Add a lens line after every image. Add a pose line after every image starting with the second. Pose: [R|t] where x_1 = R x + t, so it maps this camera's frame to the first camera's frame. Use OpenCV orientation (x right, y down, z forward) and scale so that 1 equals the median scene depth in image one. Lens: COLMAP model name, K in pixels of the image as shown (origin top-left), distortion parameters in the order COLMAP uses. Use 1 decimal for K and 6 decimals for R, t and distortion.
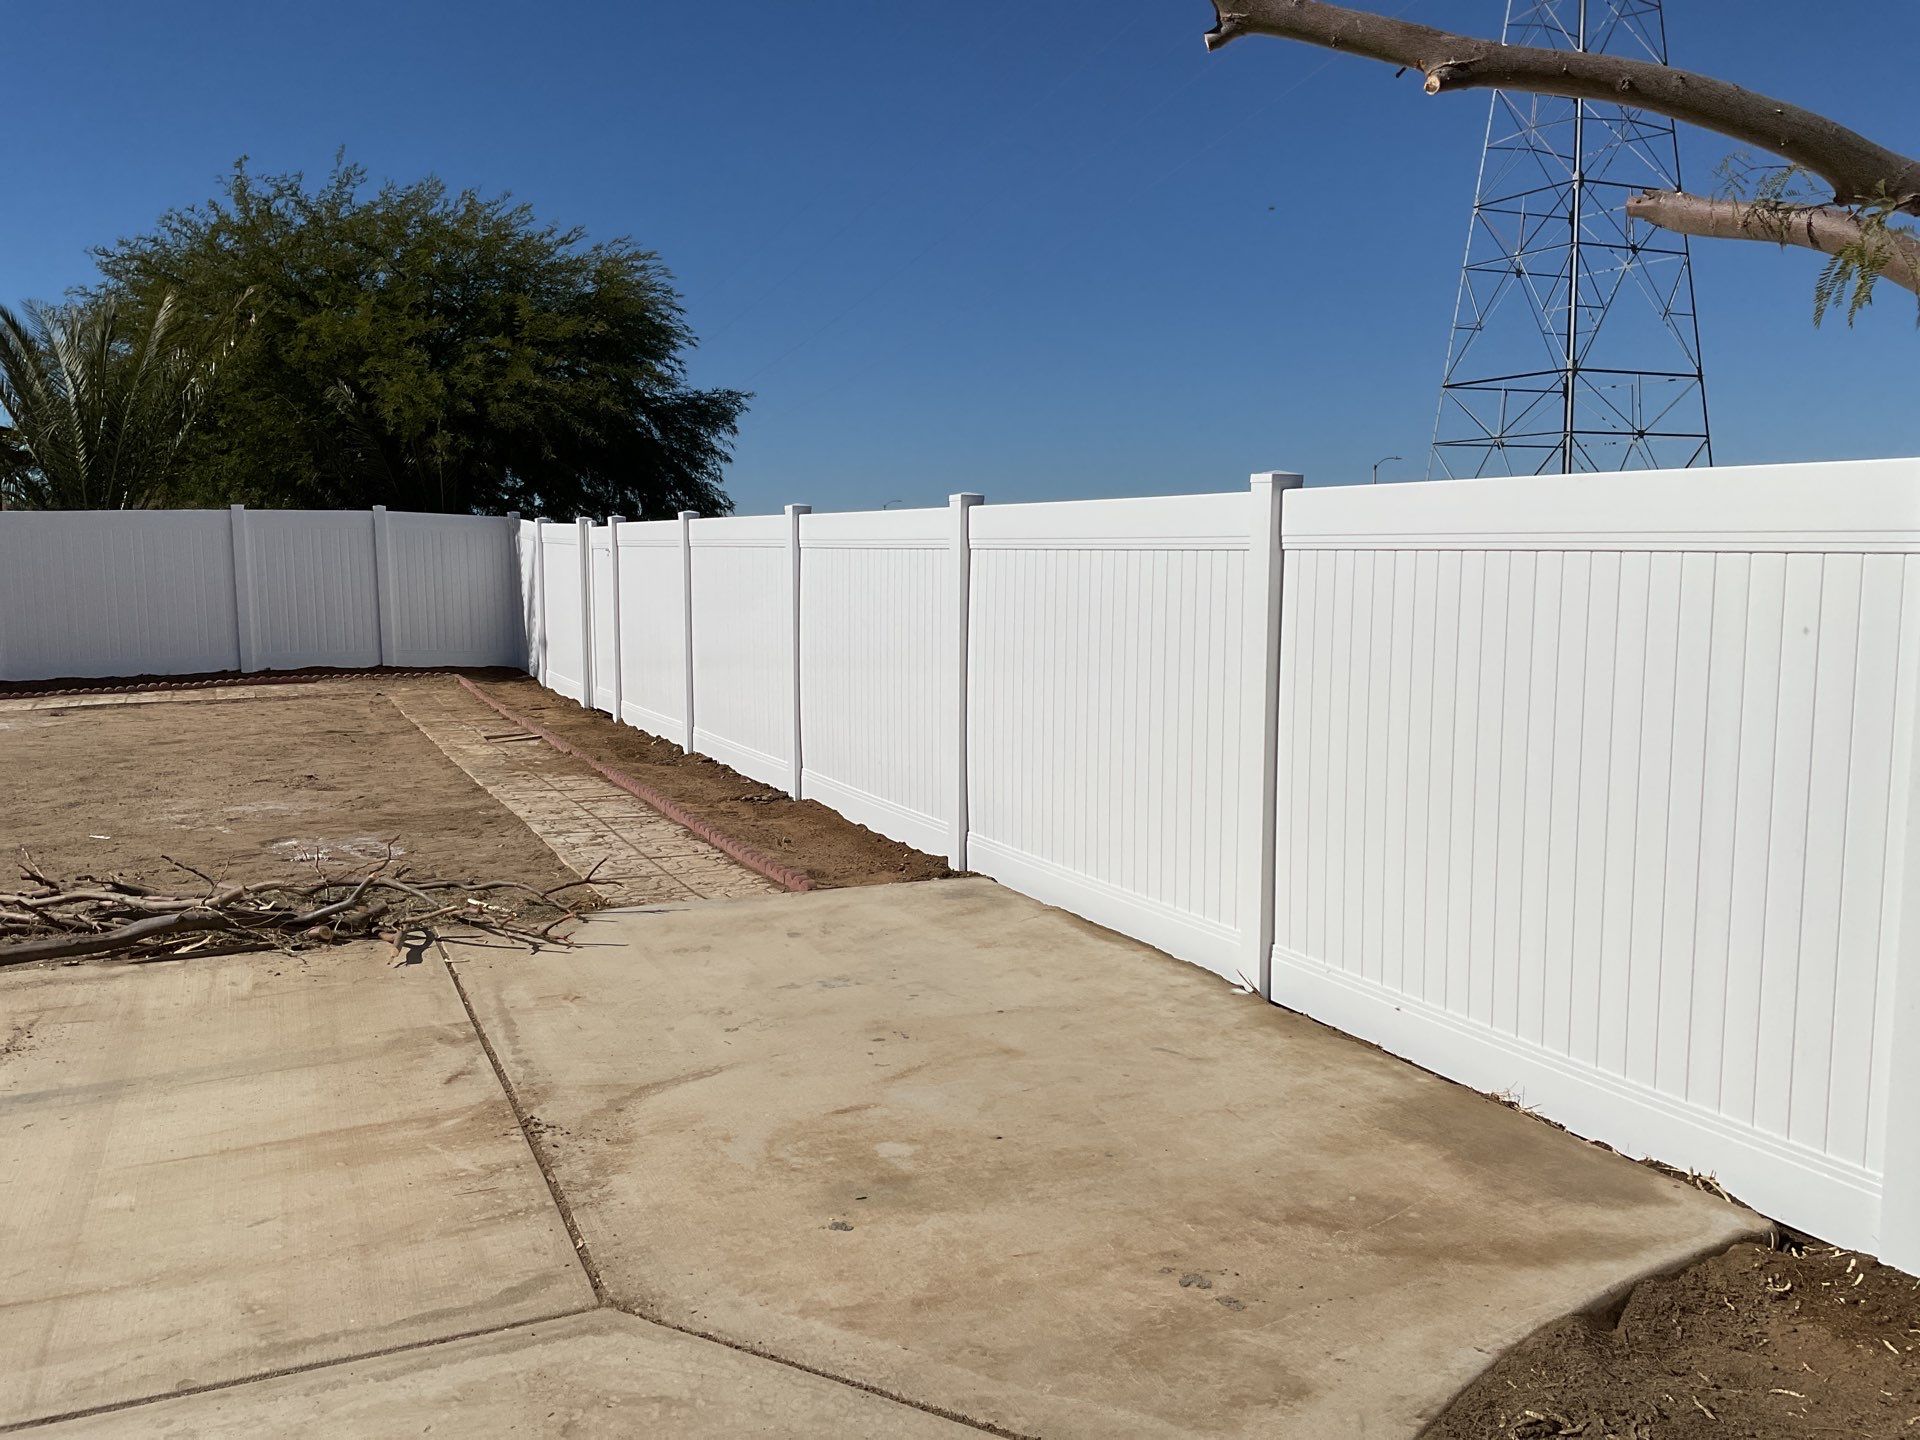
lens RADIAL K [[1547.6, 0, 960.0], [0, 1547.6, 720.0], [0, 0, 1]] dist [0.048309, -0.096912]
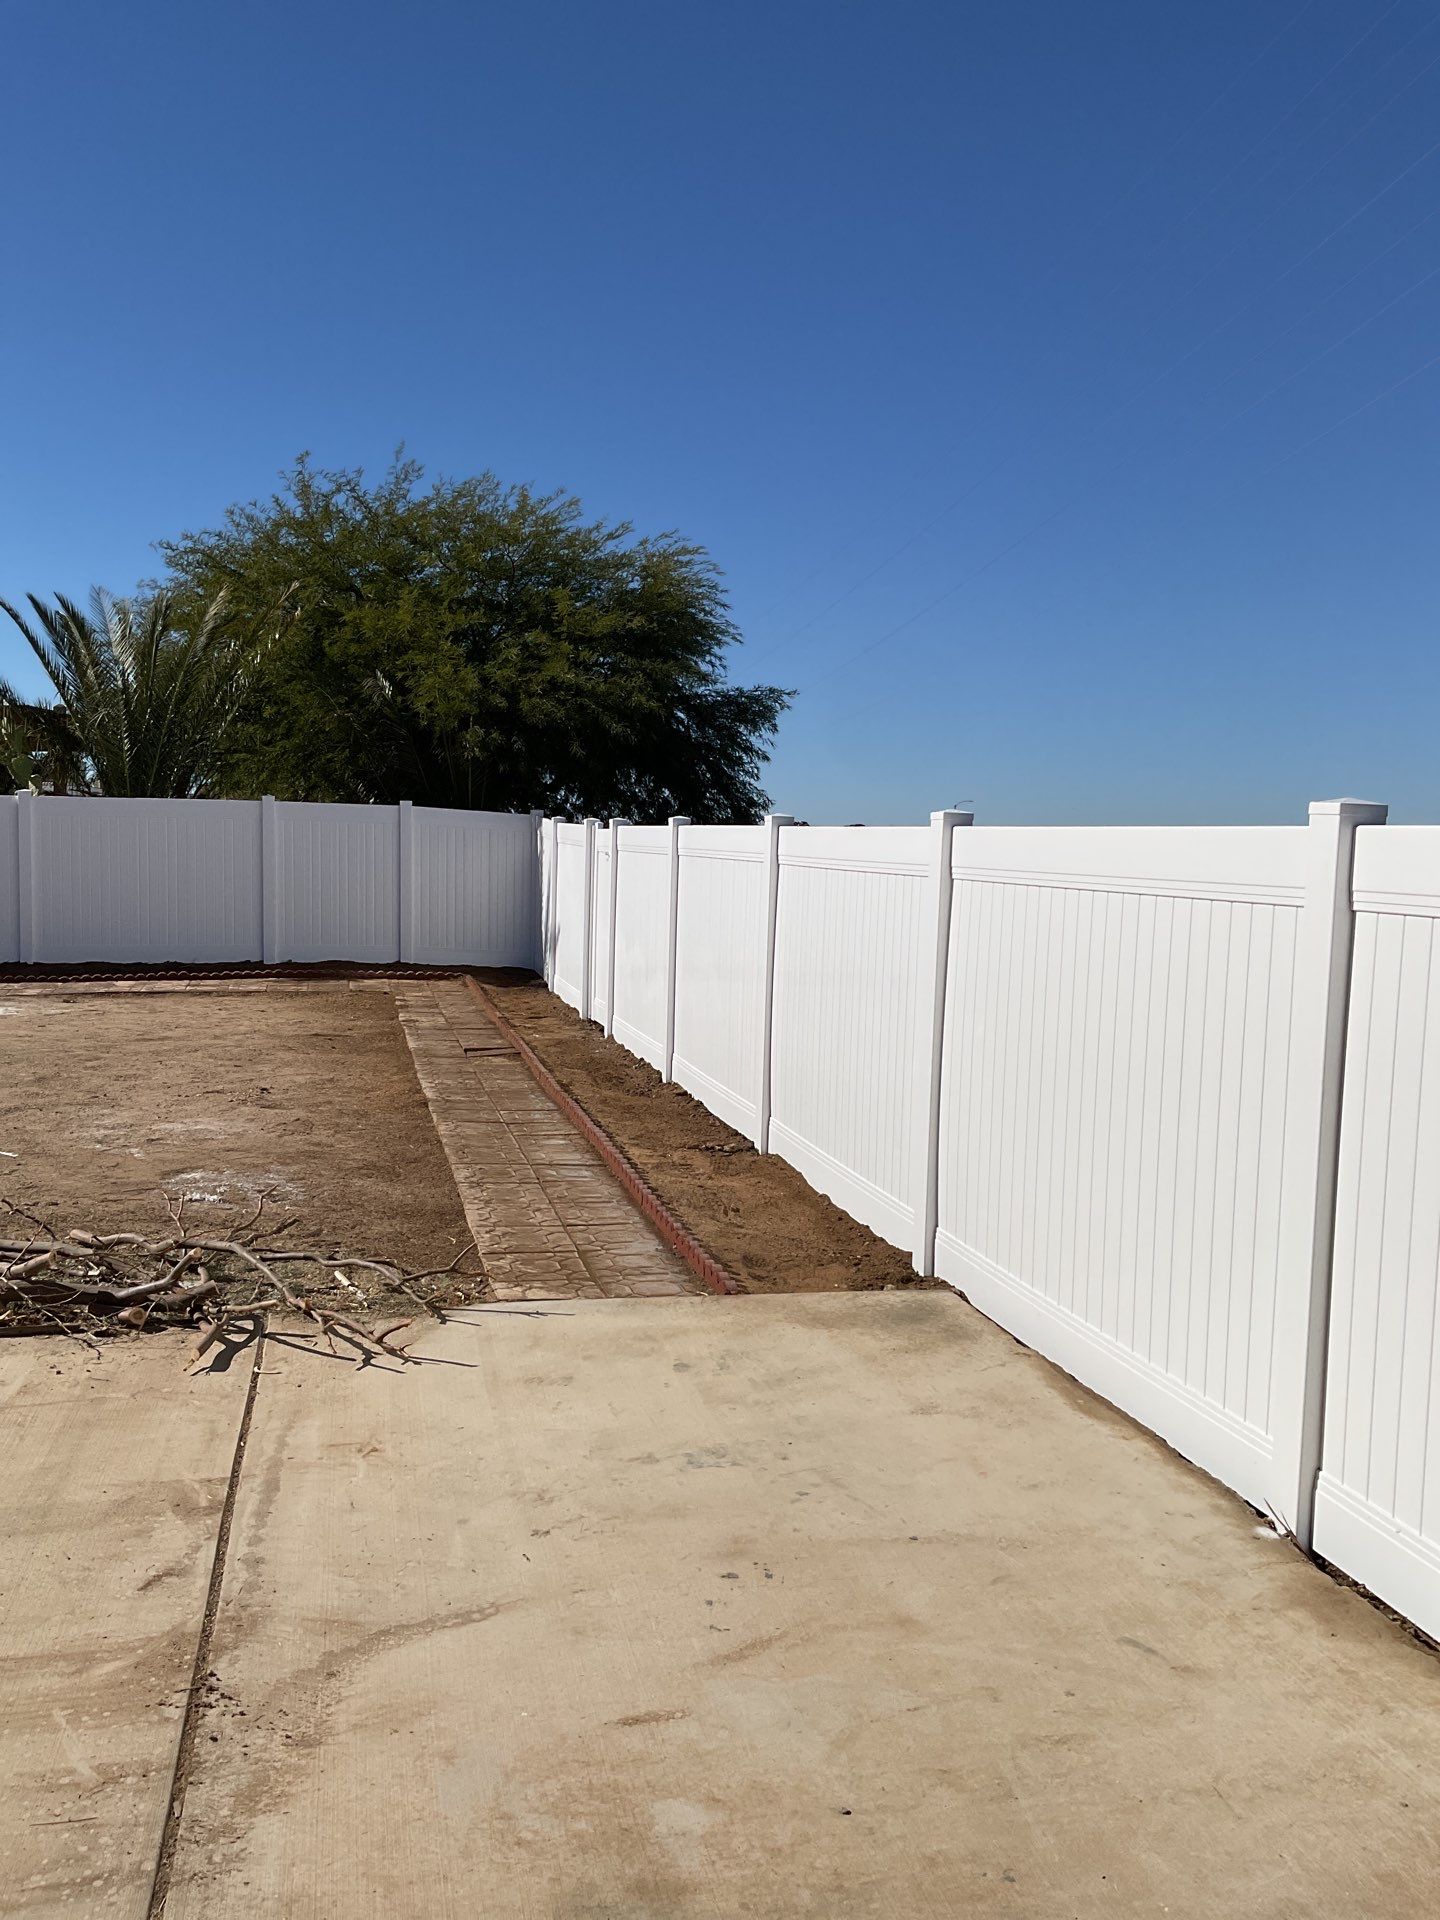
lens RADIAL K [[1559.6, 0, 720.0], [0, 1559.6, 960.0], [0, 0, 1]] dist [0.086854, -0.185882]
pose [[0.980463, 0.042570, -0.192041, 0.056577], [-0.049798, 0.998215, -0.032966, -0.043324], [0.190295, 0.041885, 0.980833, 0.215747]]
